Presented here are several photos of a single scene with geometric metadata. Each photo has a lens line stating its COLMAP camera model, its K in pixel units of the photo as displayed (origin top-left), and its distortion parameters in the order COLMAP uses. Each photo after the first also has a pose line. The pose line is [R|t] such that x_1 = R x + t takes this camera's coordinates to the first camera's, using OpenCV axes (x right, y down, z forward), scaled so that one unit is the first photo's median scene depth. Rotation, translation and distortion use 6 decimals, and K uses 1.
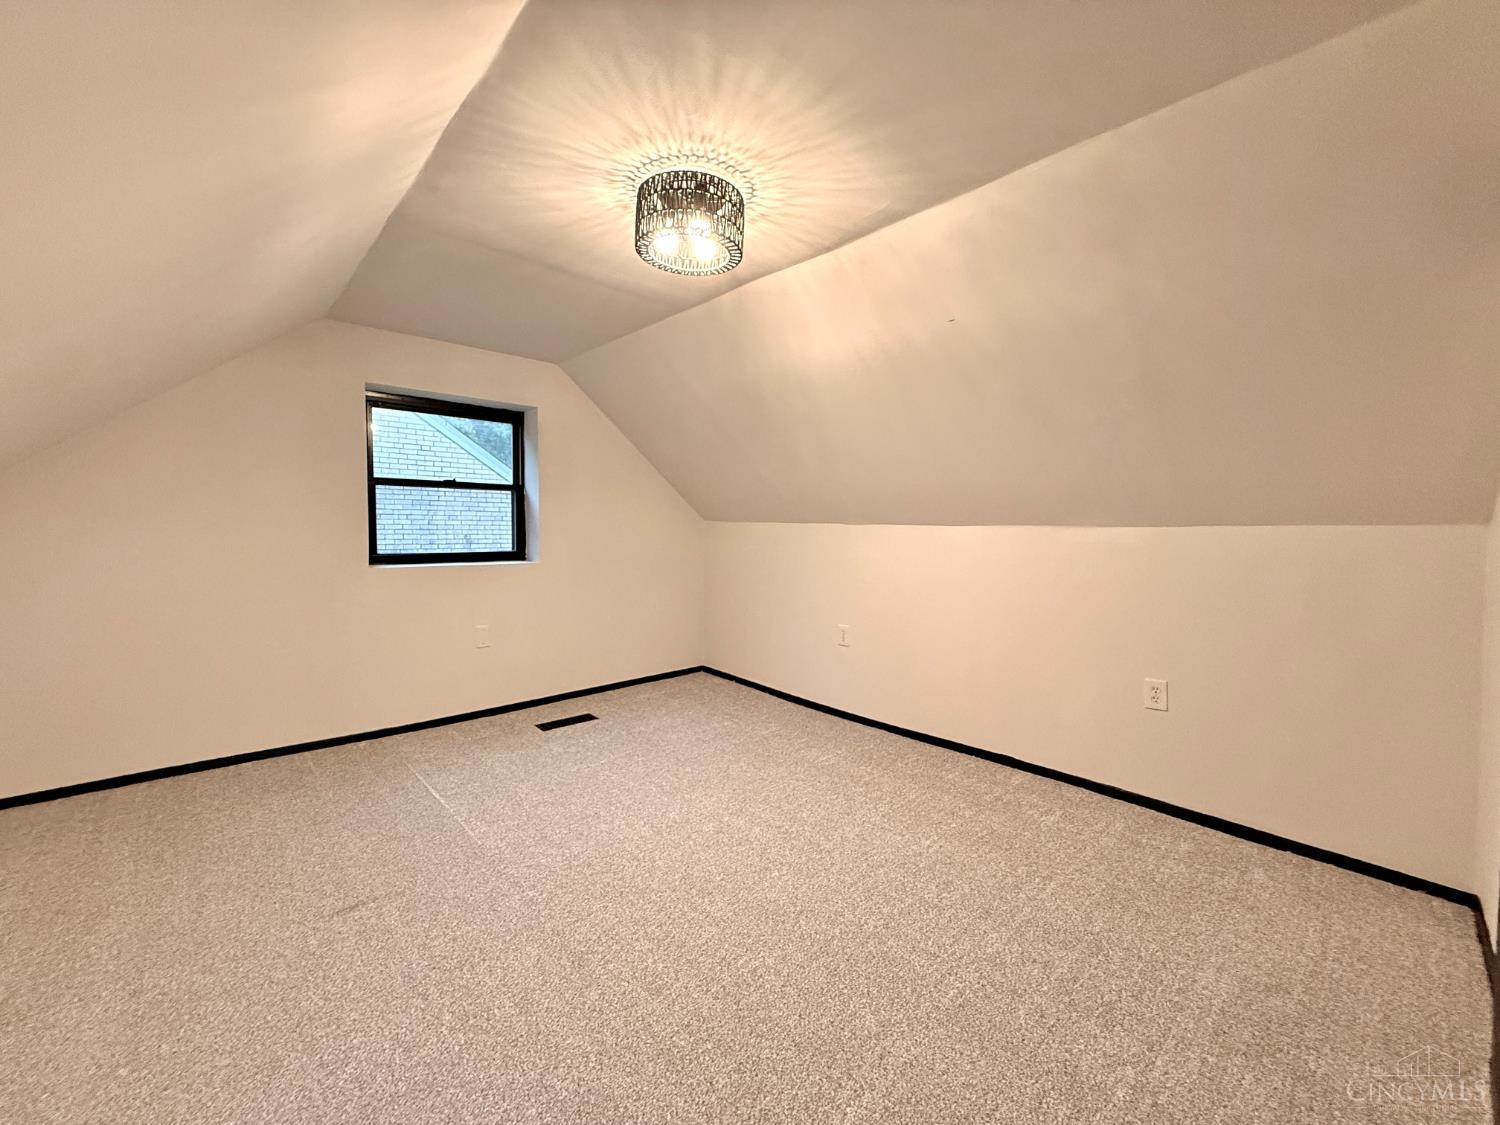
lens RADIAL K [[596.1, 0, 747.6], [0, 596.1, 558.9], [0, 0, 1]] dist [0.000482, 0.000049]
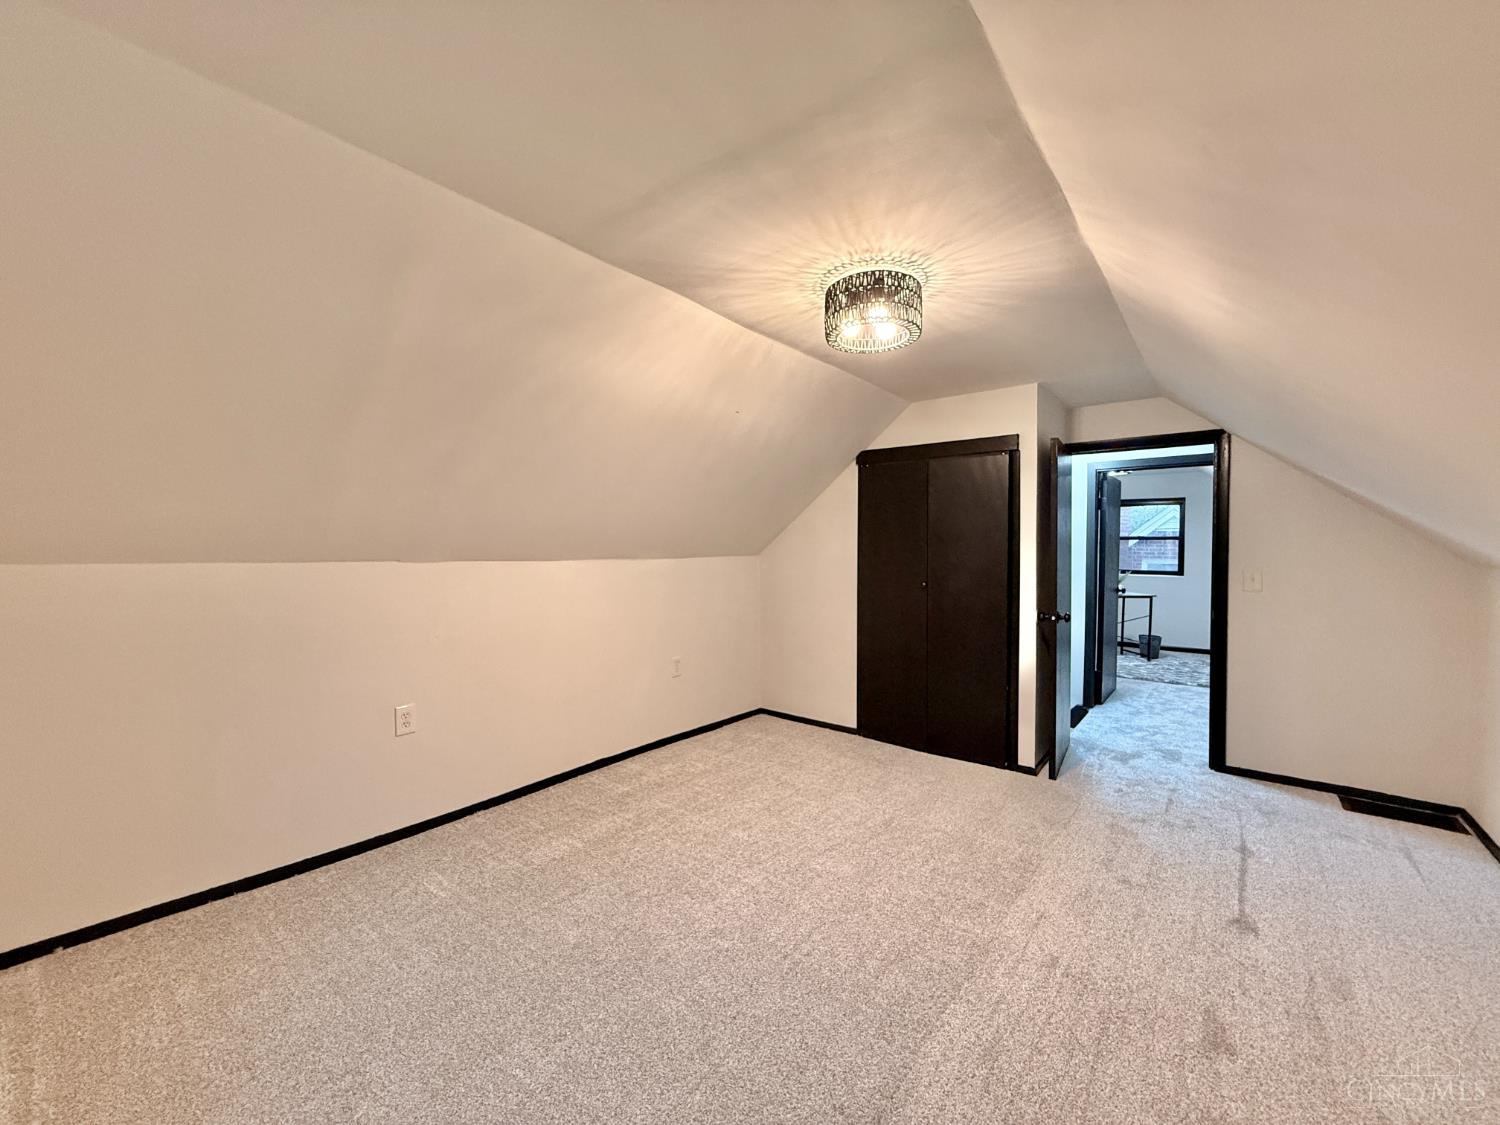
lens RADIAL K [[596.1, 0, 747.6], [0, 596.1, 558.9], [0, 0, 1]] dist [0.000482, 0.000049]
pose [[-0.135161, -0.035891, 0.990173, -1.008901], [0.046087, 0.998034, 0.042467, -0.125790], [-0.989751, 0.051374, -0.133242, 1.180236]]
